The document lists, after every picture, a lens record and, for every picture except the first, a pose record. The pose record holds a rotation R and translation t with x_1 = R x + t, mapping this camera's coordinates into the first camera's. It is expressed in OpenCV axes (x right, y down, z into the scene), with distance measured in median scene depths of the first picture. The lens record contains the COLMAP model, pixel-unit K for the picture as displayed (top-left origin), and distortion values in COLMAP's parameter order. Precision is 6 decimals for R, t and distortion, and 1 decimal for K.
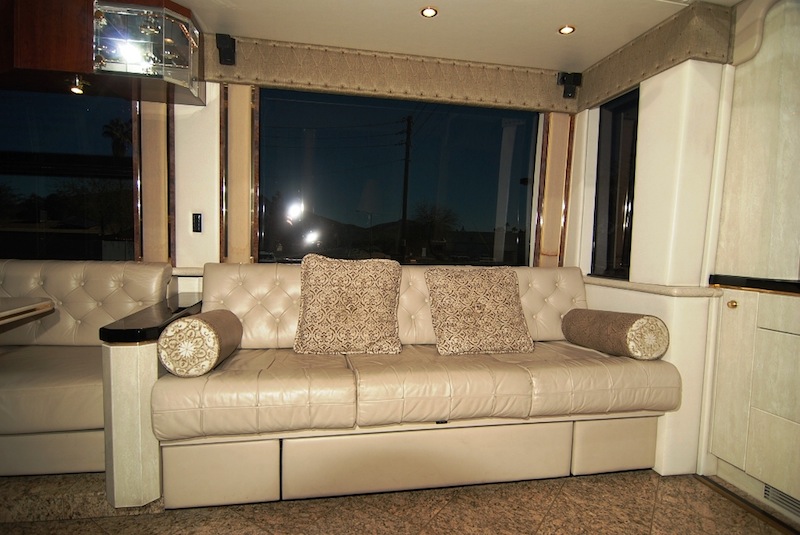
lens RADIAL K [[437.9, 0, 396.6], [0, 437.9, 271.1], [0, 0, 1]] dist [-0.005462, -0.010856]
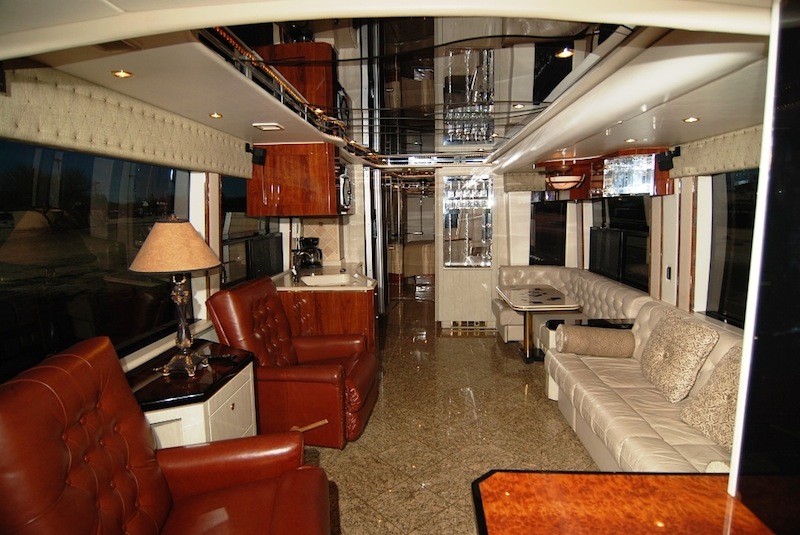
lens RADIAL K [[437.9, 0, 399.6], [0, 437.9, 271.0], [0, 0, 1]] dist [-0.005462, -0.010856]
pose [[-0.246453, 0.111330, -0.962739, 1.430686], [-0.047918, 0.990765, 0.126838, -0.317284], [0.967969, 0.077392, -0.238843, 0.578792]]
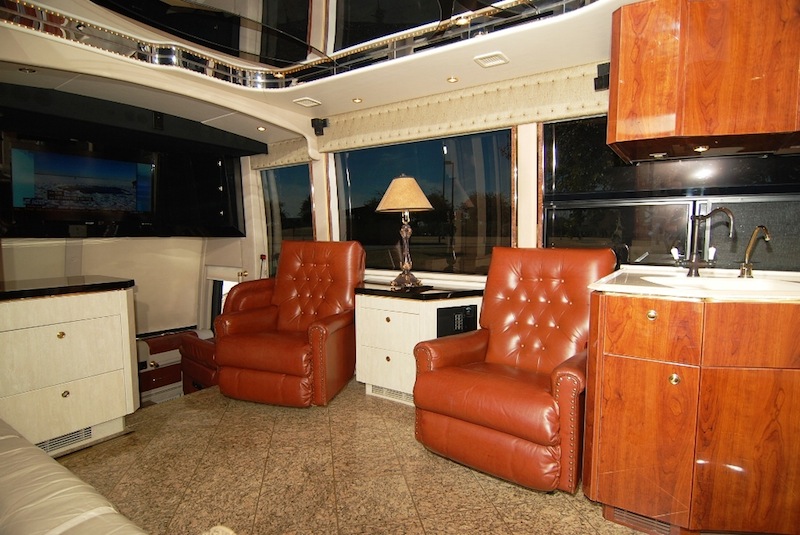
lens RADIAL K [[437.9, 0, 396.7], [0, 437.9, 271.1], [0, 0, 1]] dist [-0.005462, -0.010856]
pose [[-0.707435, -0.088947, 0.701159, -0.701943], [0.023845, 0.988481, 0.149454, -0.174105], [-0.706376, 0.122448, -0.697165, 0.927491]]
